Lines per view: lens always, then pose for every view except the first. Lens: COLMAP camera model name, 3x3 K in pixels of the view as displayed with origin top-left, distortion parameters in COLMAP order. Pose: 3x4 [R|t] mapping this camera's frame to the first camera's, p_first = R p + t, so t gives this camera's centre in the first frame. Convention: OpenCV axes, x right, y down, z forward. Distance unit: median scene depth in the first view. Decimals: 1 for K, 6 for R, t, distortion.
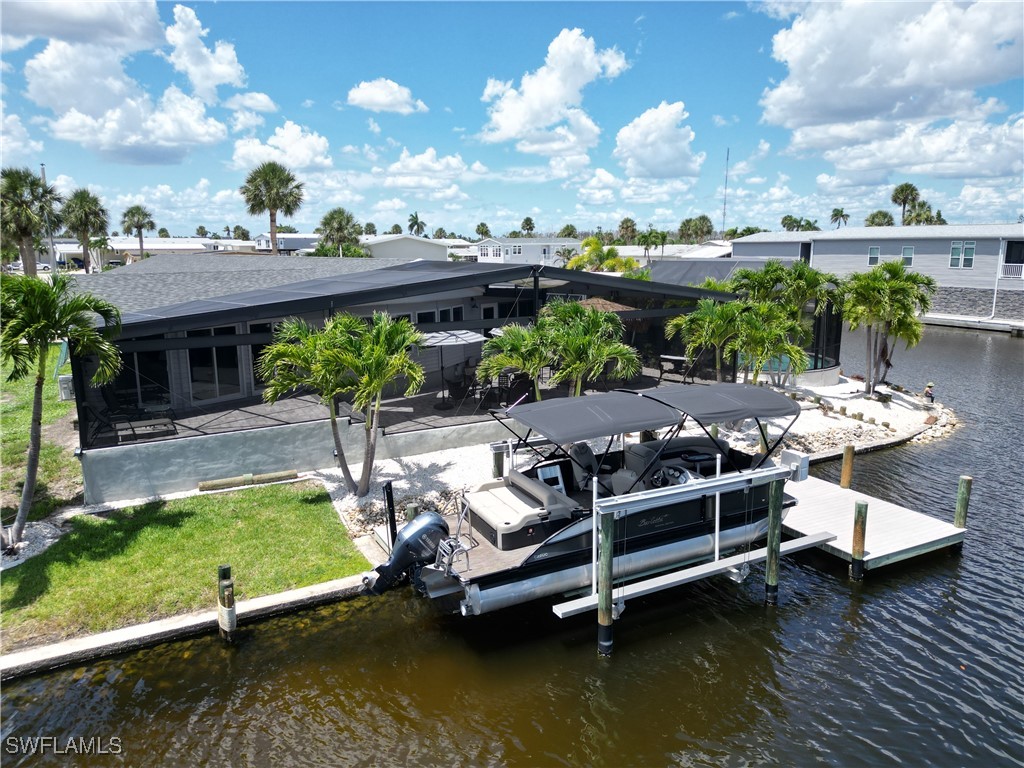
lens RADIAL K [[710.9, 0, 500.8], [0, 710.9, 383.7], [0, 0, 1]] dist [0.073796, -0.075620]
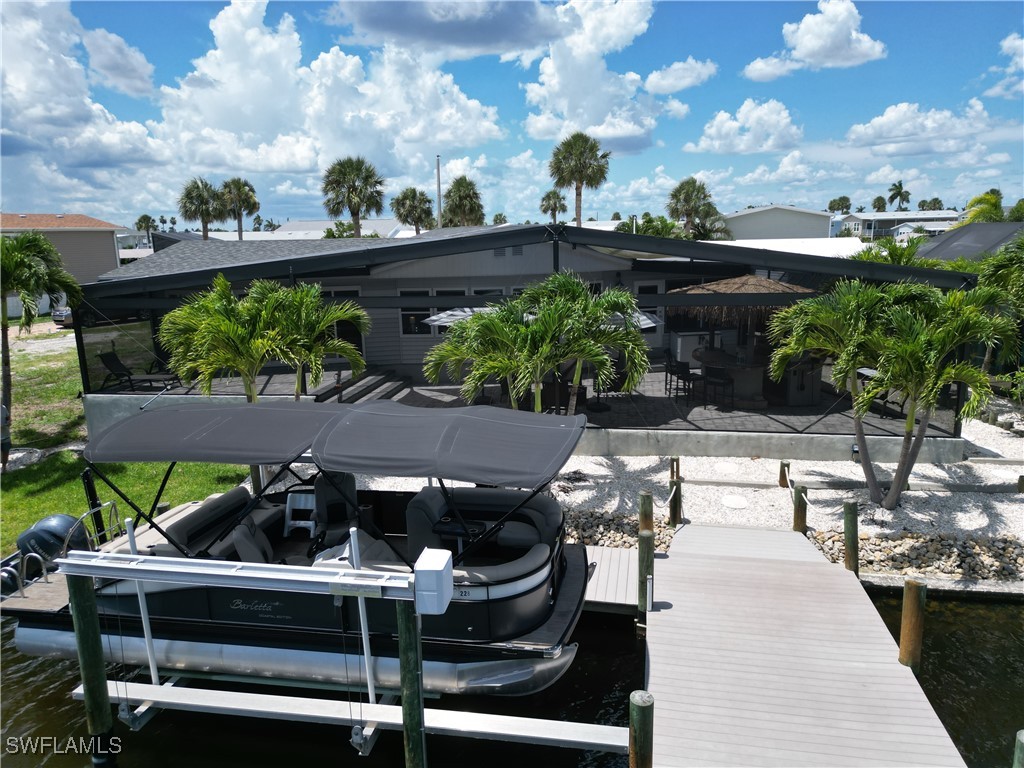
lens RADIAL K [[719.1, 0, 510.8], [0, 719.1, 380.2], [0, 0, 1]] dist [0.075433, -0.076273]
pose [[0.794546, 0.112481, -0.596695, 0.386455], [-0.101912, 0.993456, 0.051570, -0.034584], [0.598591, 0.019835, 0.800809, 0.305062]]
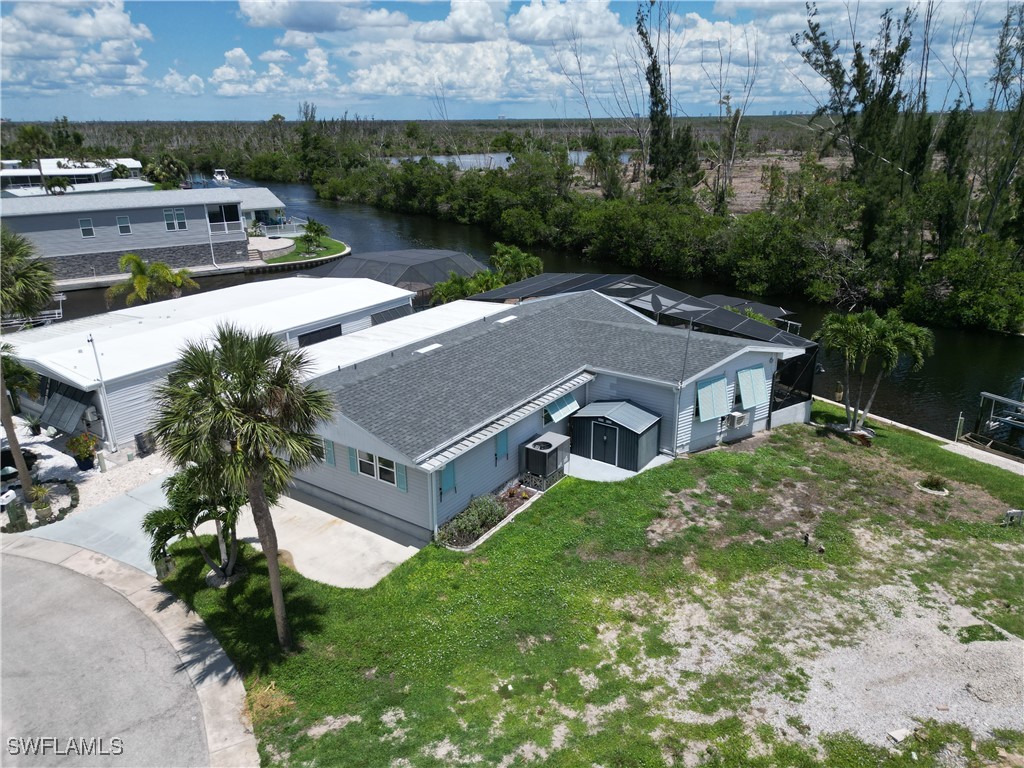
lens RADIAL K [[719.1, 0, 510.8], [0, 719.1, 380.2], [0, 0, 1]] dist [0.075433, -0.076273]
pose [[-0.098973, -0.326583, 0.939972, -1.525230], [0.197691, 0.919328, 0.340226, -0.525632], [-0.975255, 0.219497, -0.026426, 1.177751]]
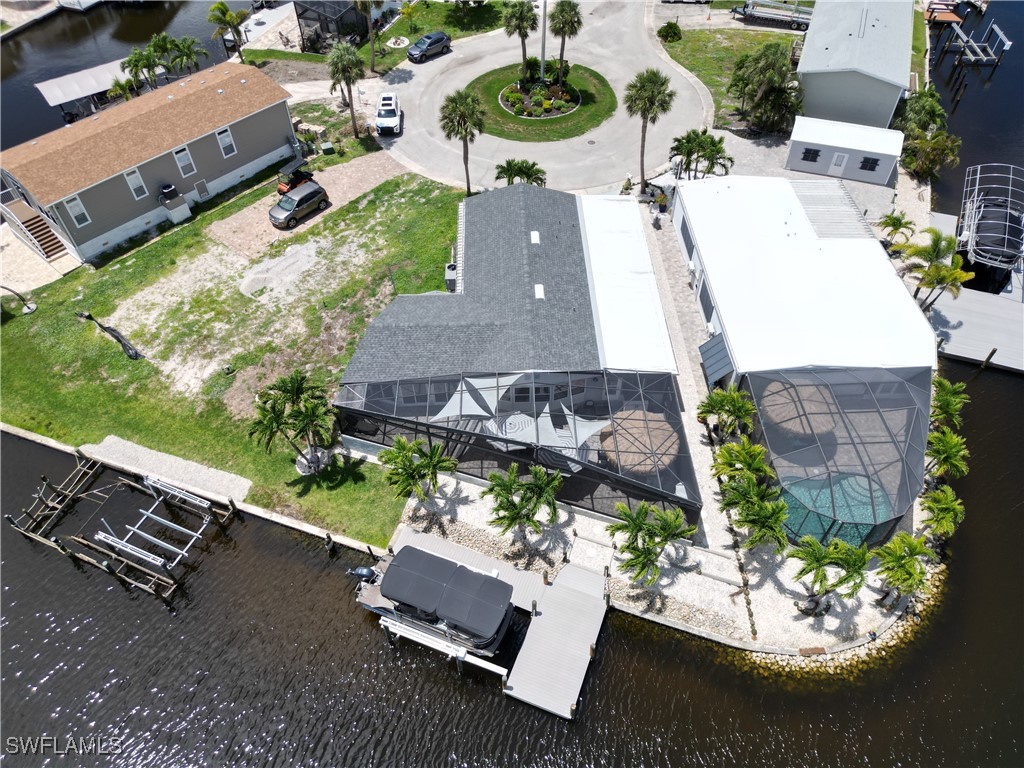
lens RADIAL K [[719.1, 0, 510.8], [0, 719.1, 380.2], [0, 0, 1]] dist [0.075433, -0.076273]
pose [[0.671716, 0.550130, -0.496139, 0.631173], [-0.127897, 0.745789, 0.653790, -1.142876], [0.729685, -0.375707, 0.571318, 0.021624]]
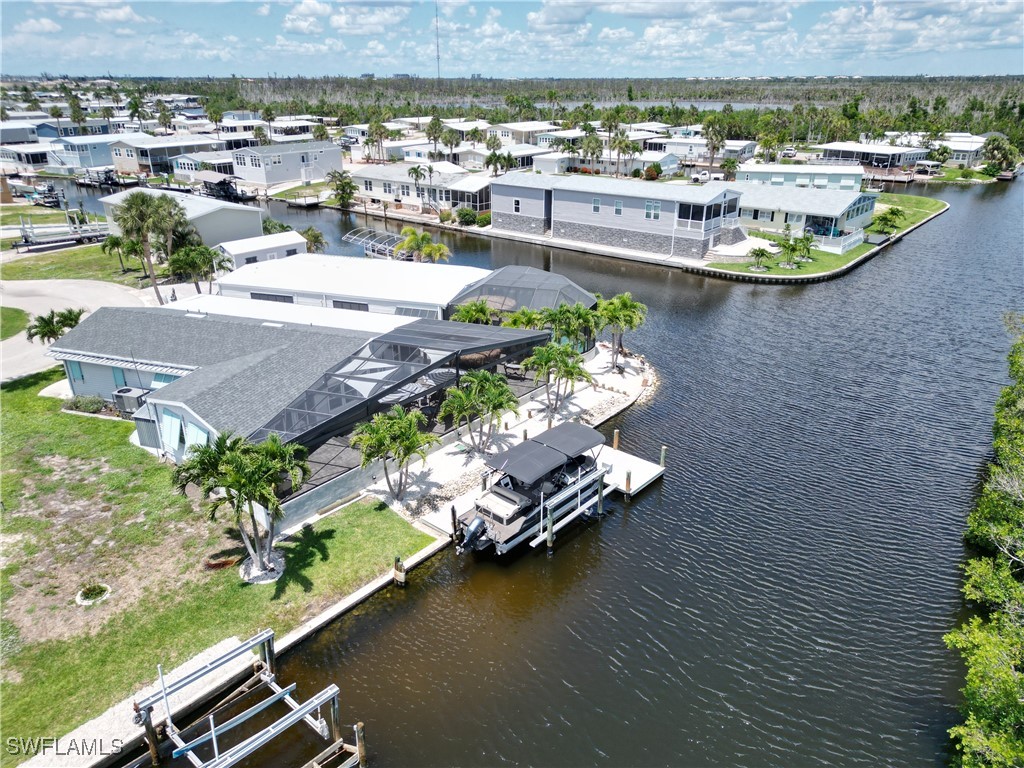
lens RADIAL K [[719.1, 0, 510.8], [0, 719.1, 380.2], [0, 0, 1]] dist [0.075433, -0.076273]
pose [[0.926013, -0.136376, 0.351996, -0.386667], [0.062670, 0.975061, 0.212904, -0.383686], [-0.372253, -0.175093, 0.911466, -0.580088]]
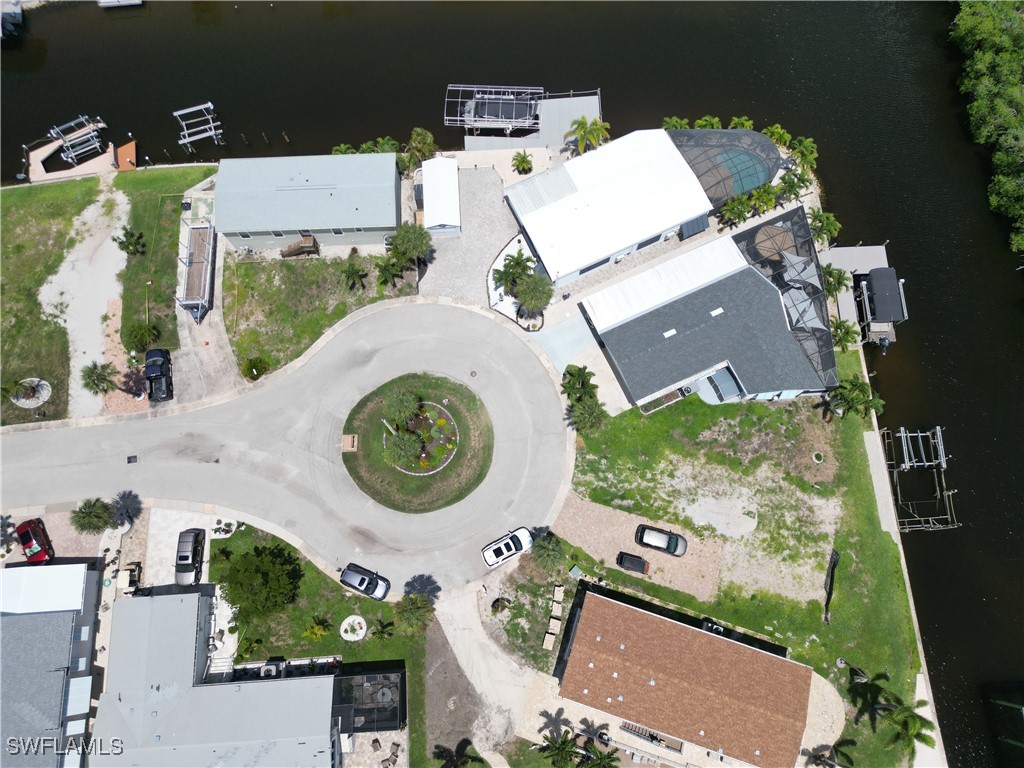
lens RADIAL K [[719.1, 0, 510.8], [0, 719.1, 380.2], [0, 0, 1]] dist [0.075433, -0.076273]
pose [[0.414468, -0.875843, 0.247214, -1.581499], [0.183121, 0.346350, 0.920059, -2.904905], [-0.891450, -0.336065, 0.303936, 0.891887]]
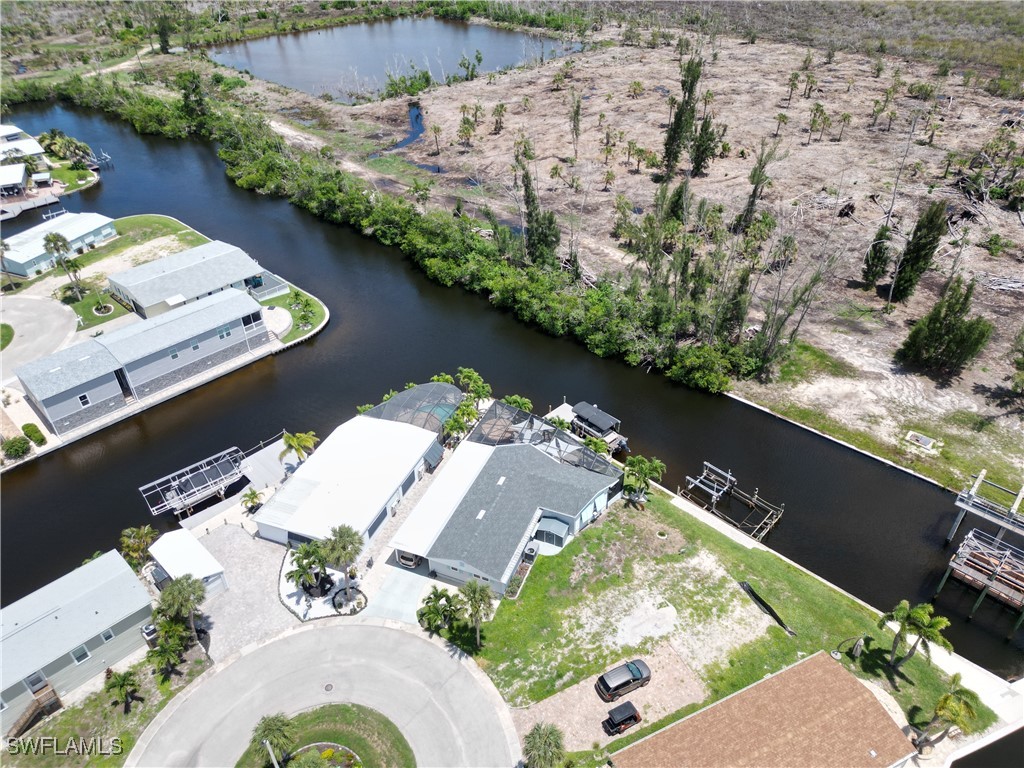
lens RADIAL K [[719.1, 0, 510.8], [0, 719.1, 380.2], [0, 0, 1]] dist [0.075433, -0.076273]
pose [[-0.312805, -0.537654, 0.782995, -2.461473], [0.193194, 0.771115, 0.606677, -2.365857], [-0.929962, 0.341042, -0.137337, 1.364678]]
